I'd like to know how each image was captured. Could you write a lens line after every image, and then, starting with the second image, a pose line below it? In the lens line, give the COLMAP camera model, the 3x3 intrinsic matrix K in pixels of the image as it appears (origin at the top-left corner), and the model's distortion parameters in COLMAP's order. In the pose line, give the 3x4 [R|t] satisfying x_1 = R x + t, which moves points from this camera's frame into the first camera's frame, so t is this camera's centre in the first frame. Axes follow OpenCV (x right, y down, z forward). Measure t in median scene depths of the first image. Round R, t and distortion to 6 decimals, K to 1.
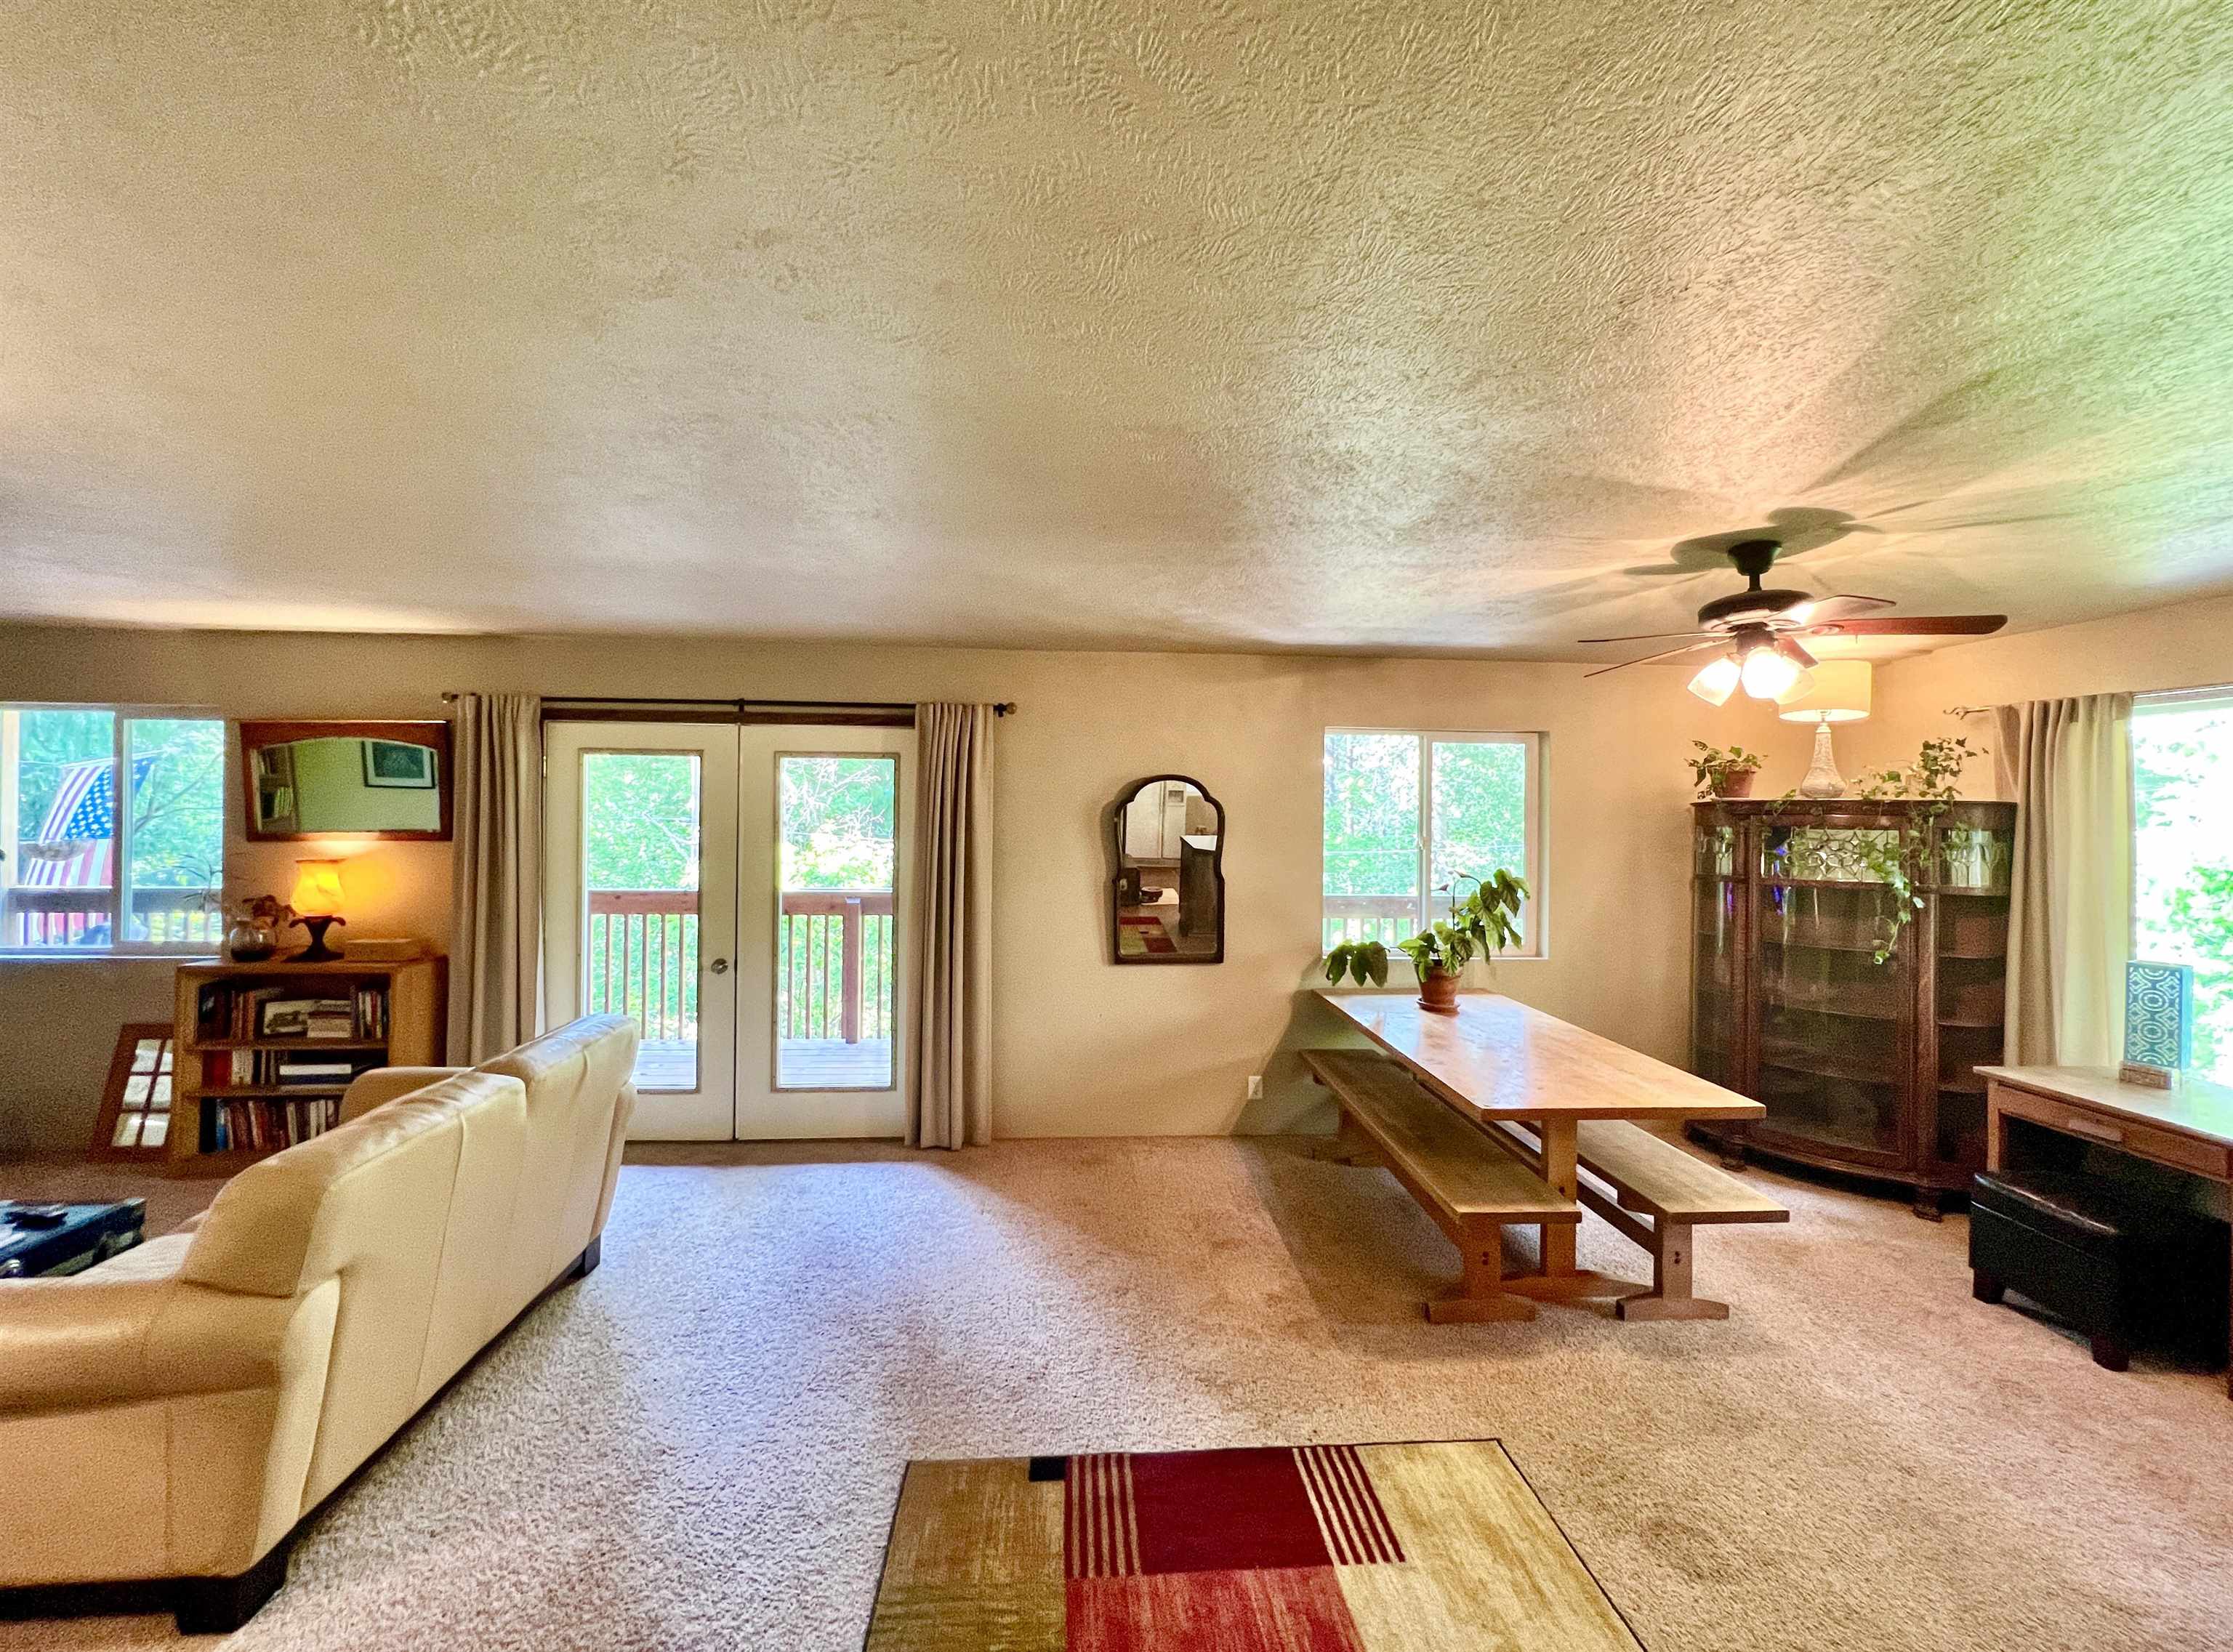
lens RADIAL K [[886.1, 0, 1103.5], [0, 886.1, 812.2], [0, 0, 1]] dist [-0.001080, -0.000098]
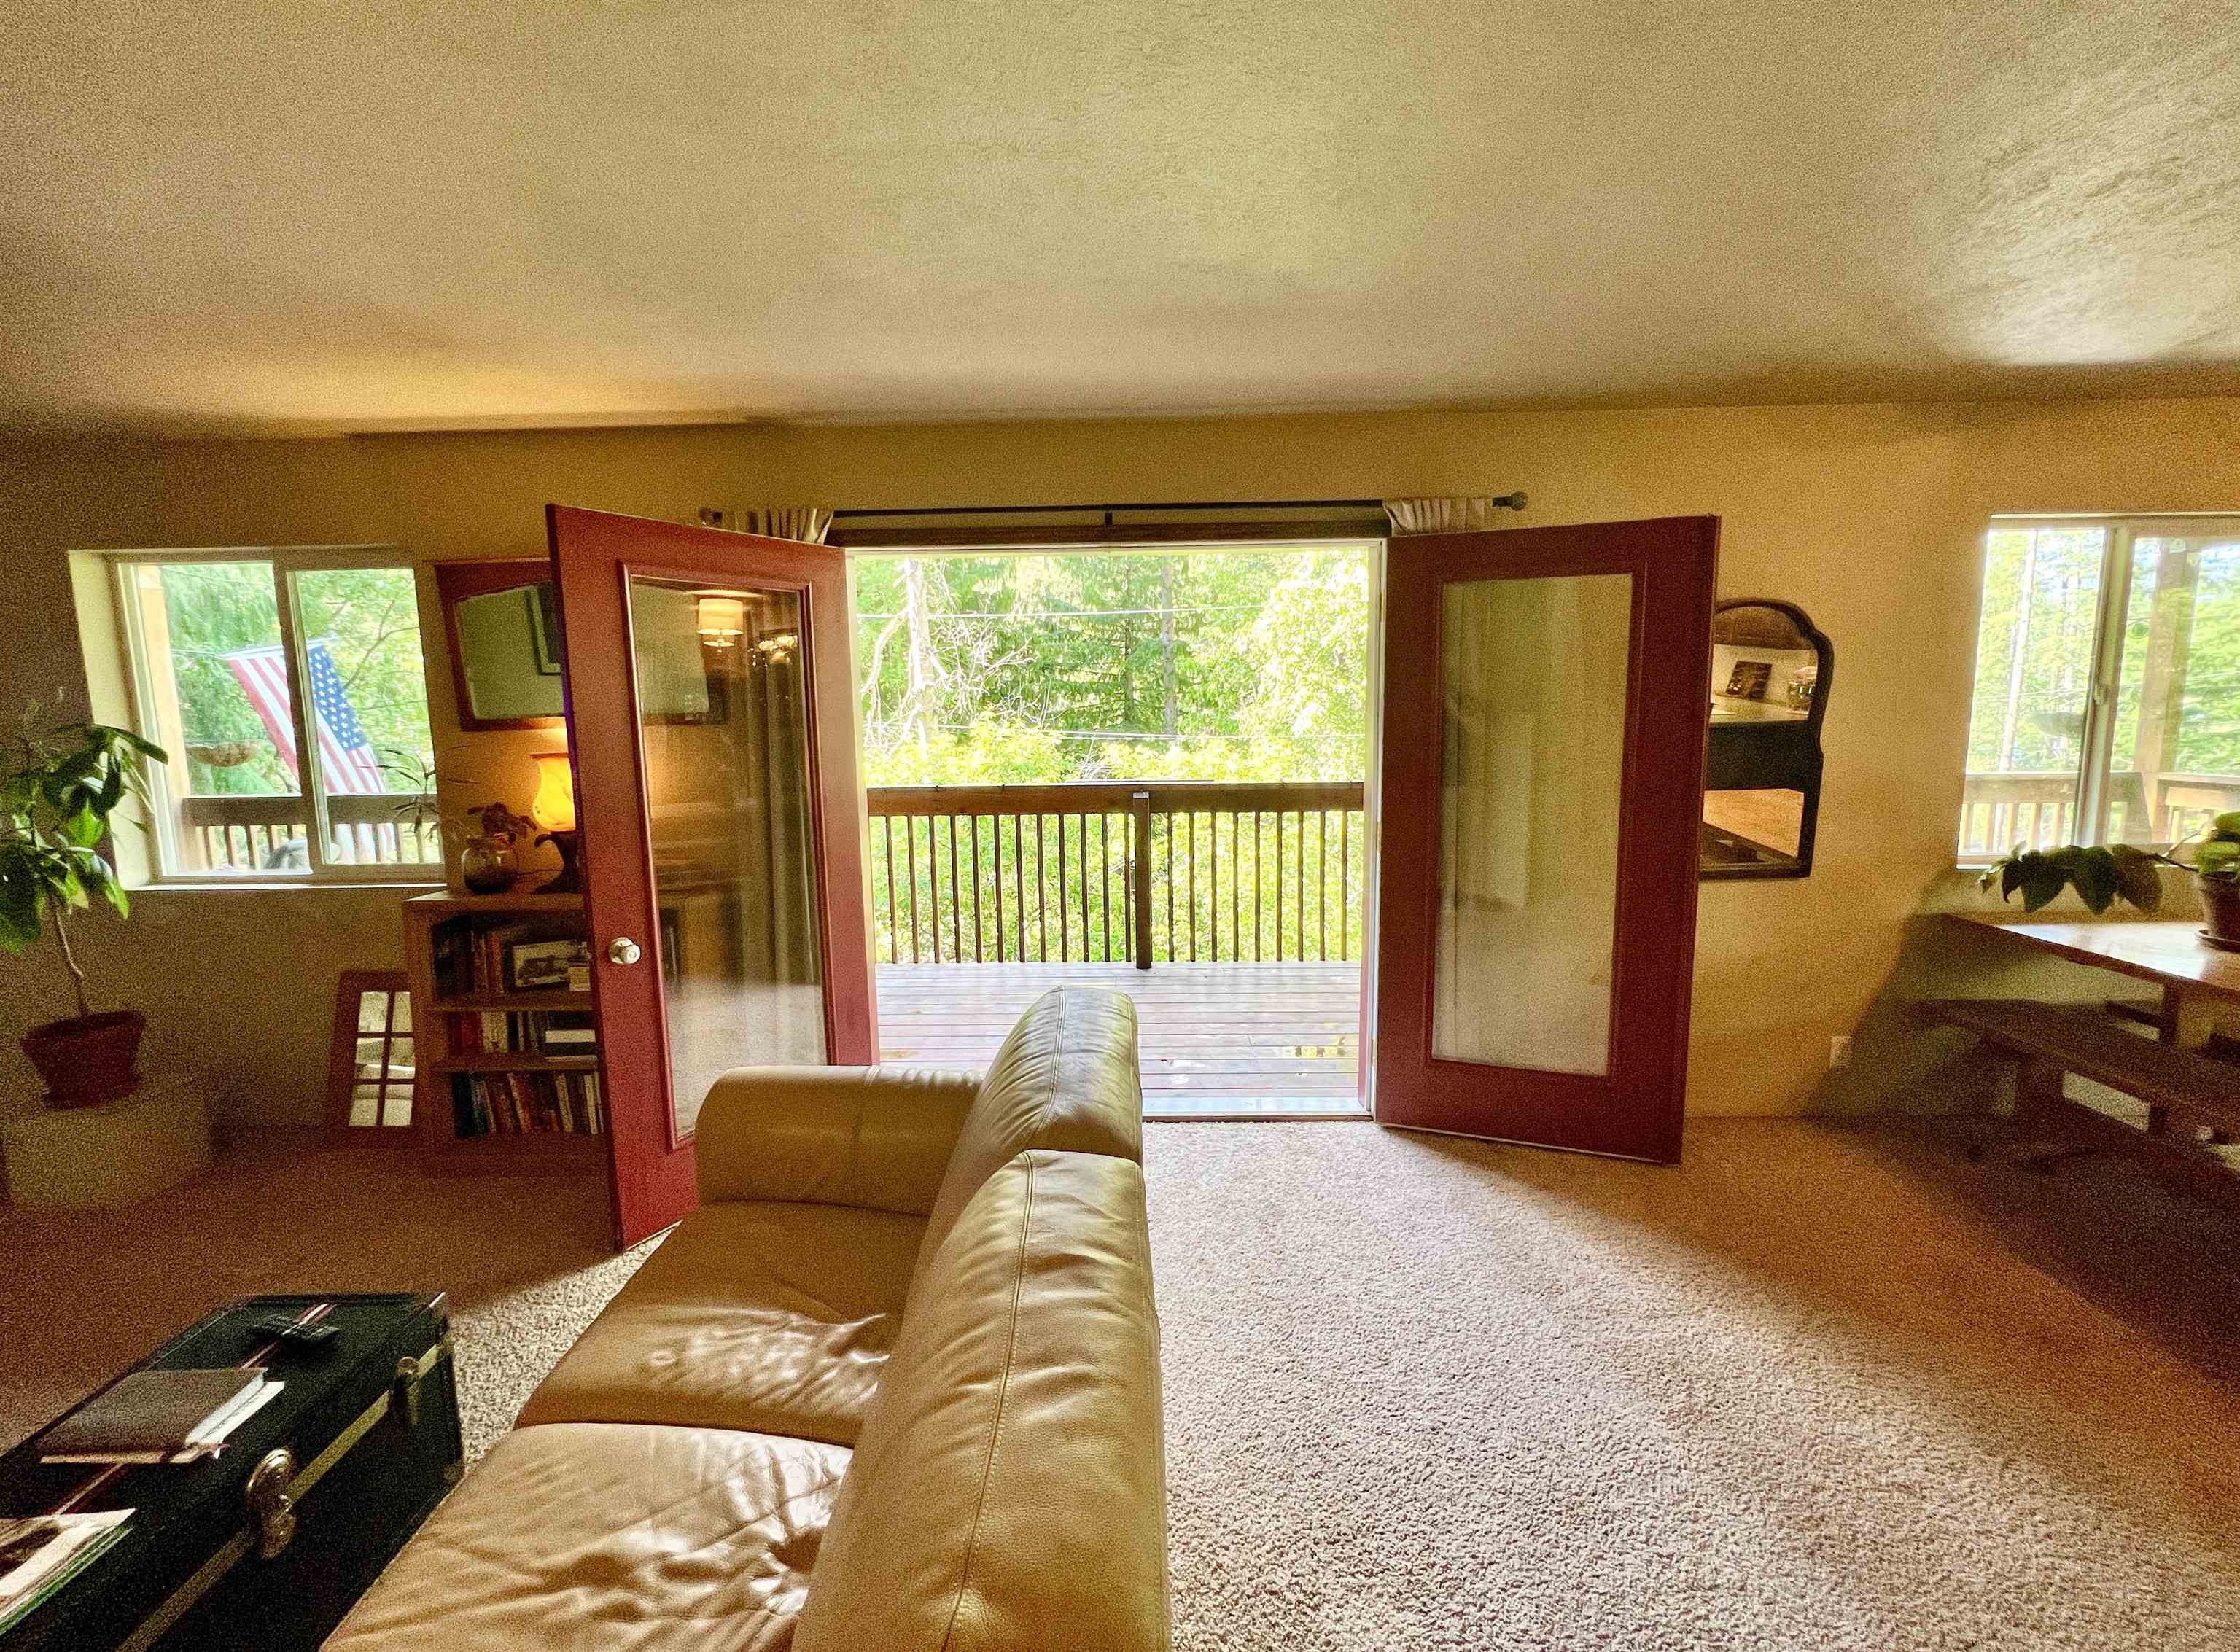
lens RADIAL K [[902.6, 0, 1115.3], [0, 902.6, 812.3], [0, 0, 1]] dist [-0.000870, 0.000196]
pose [[0.995757, -0.016972, -0.090443, -0.366255], [0.027989, 0.992138, 0.121981, 0.024288], [0.087662, -0.123995, 0.988403, 0.302797]]
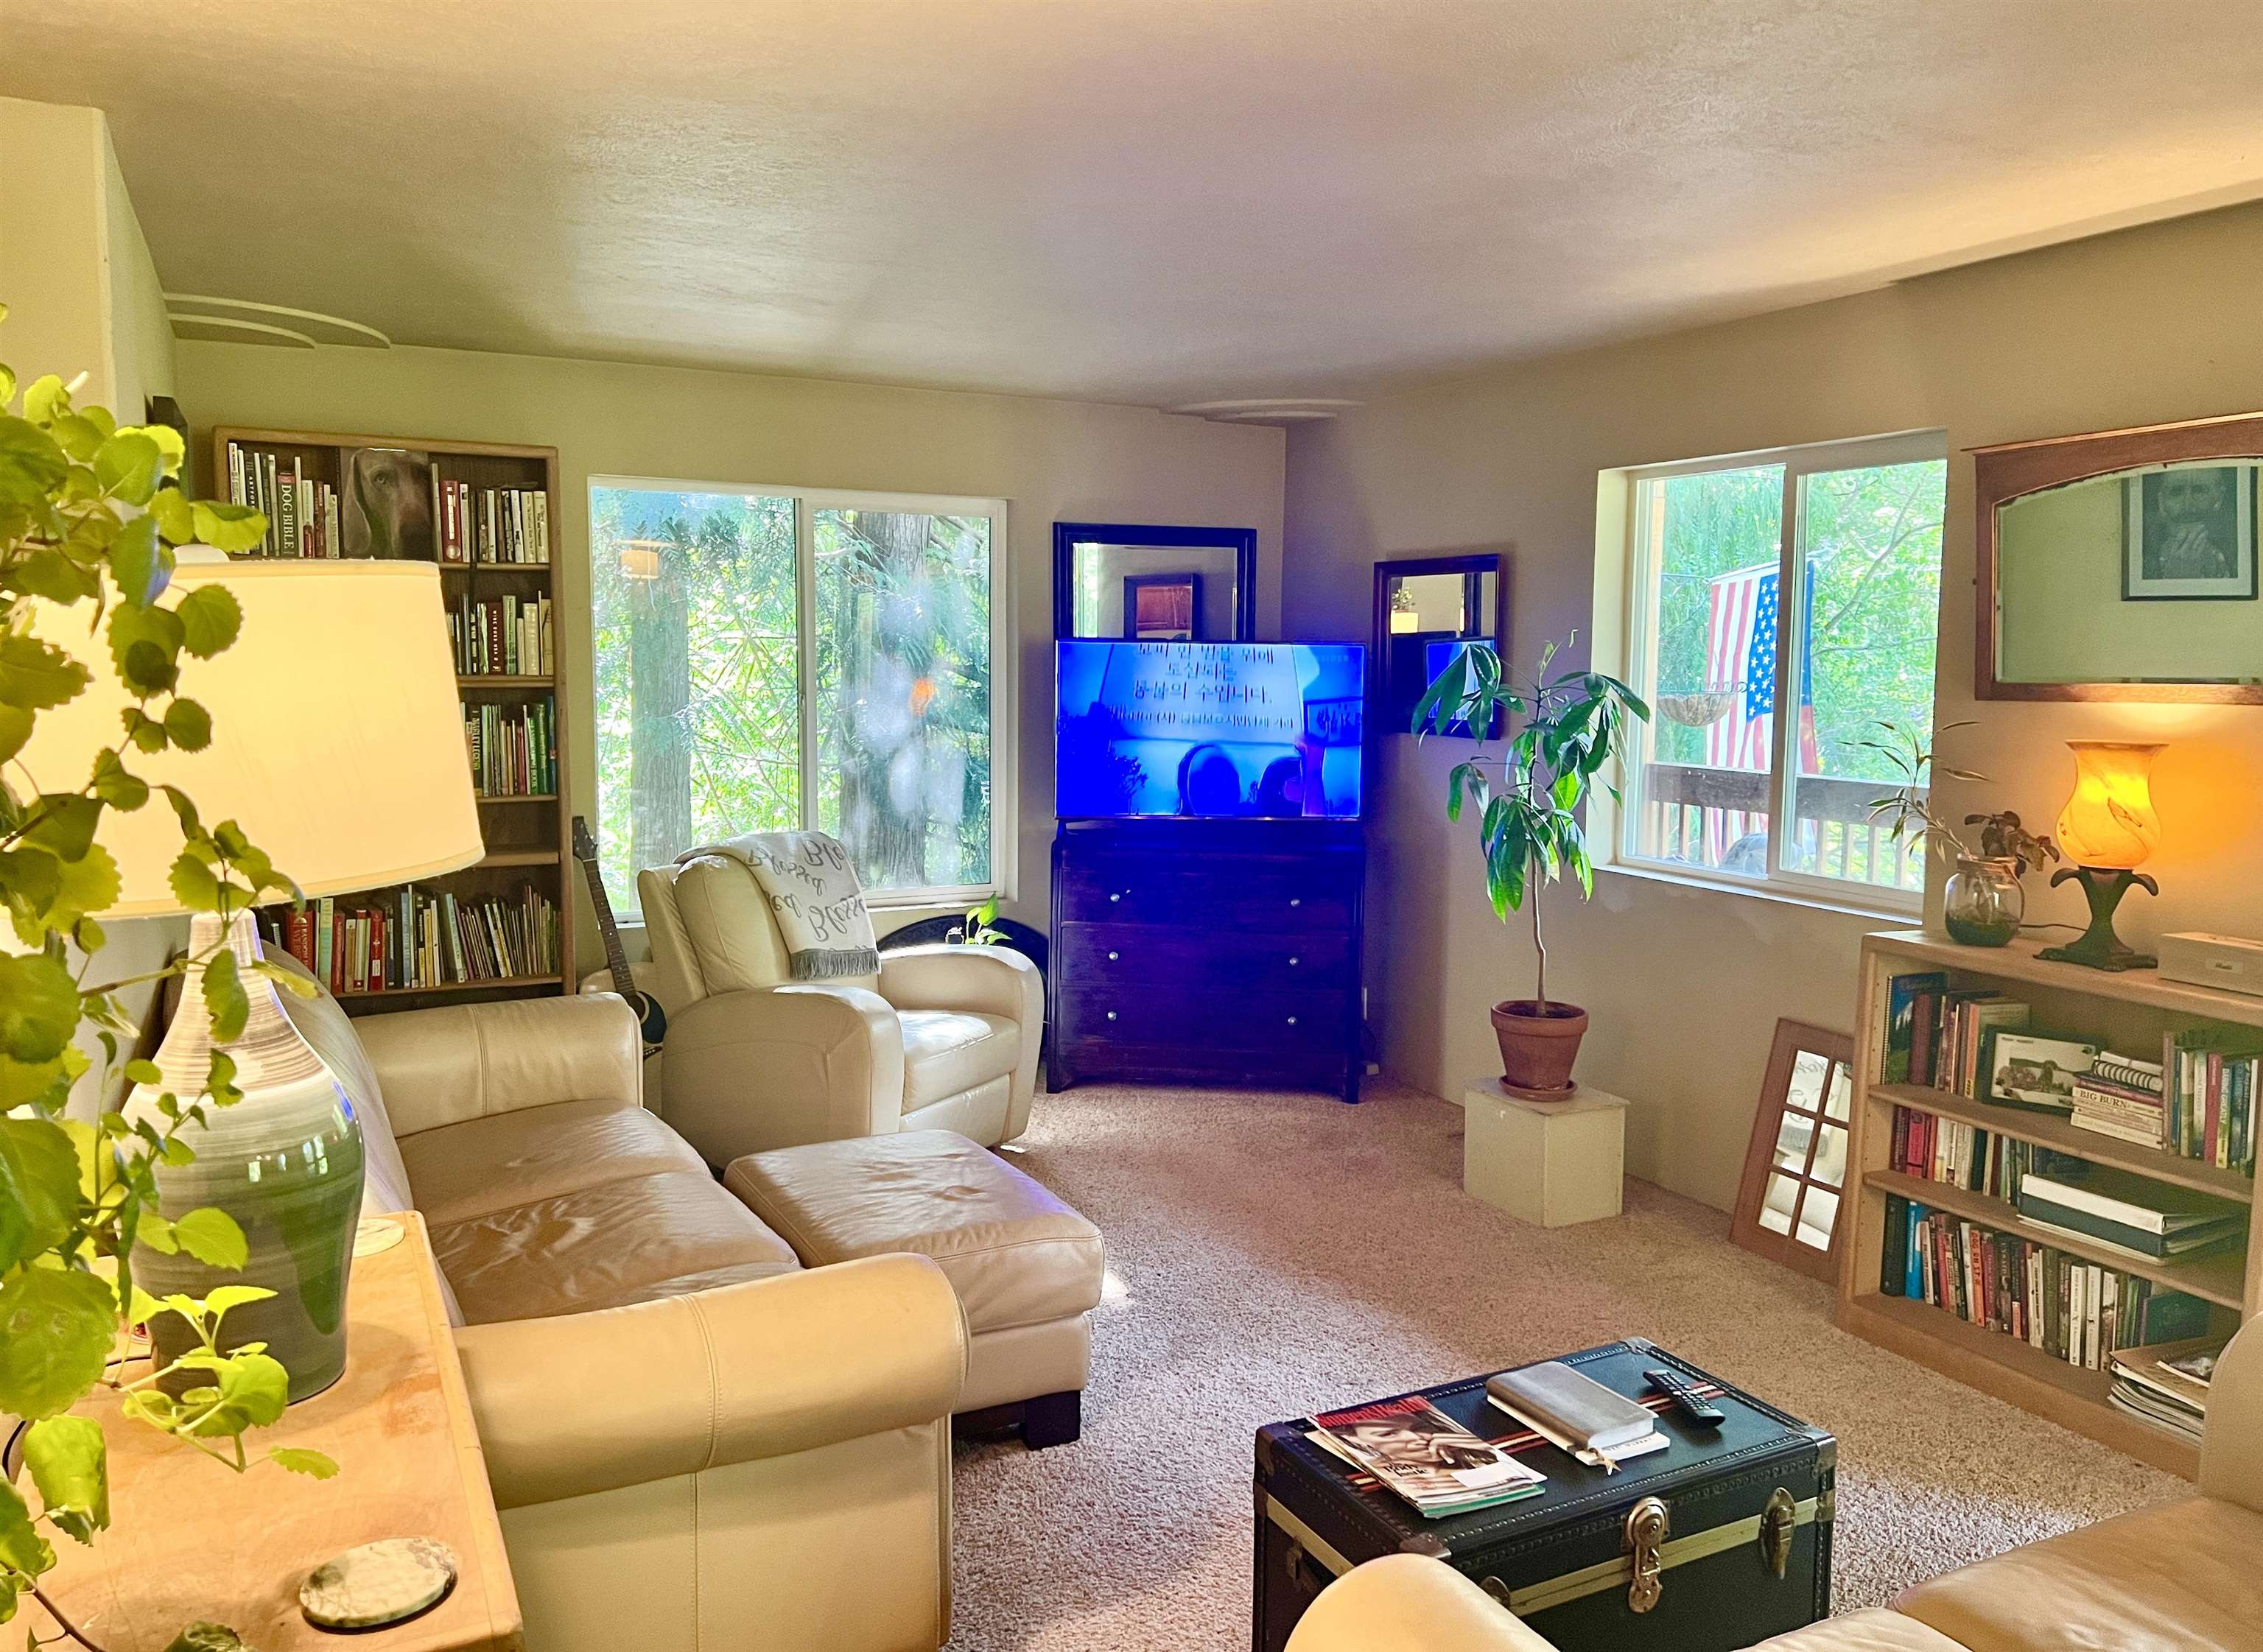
lens RADIAL K [[1711.0, 0, 1136.1], [0, 1711.0, 807.7], [0, 0, 1]] dist [0.024437, -0.006116]
pose [[0.385025, 0.079113, -0.919509, -0.267631], [-0.002290, 0.996398, 0.084769, 0.013284], [0.922903, -0.030533, 0.383819, 0.203400]]
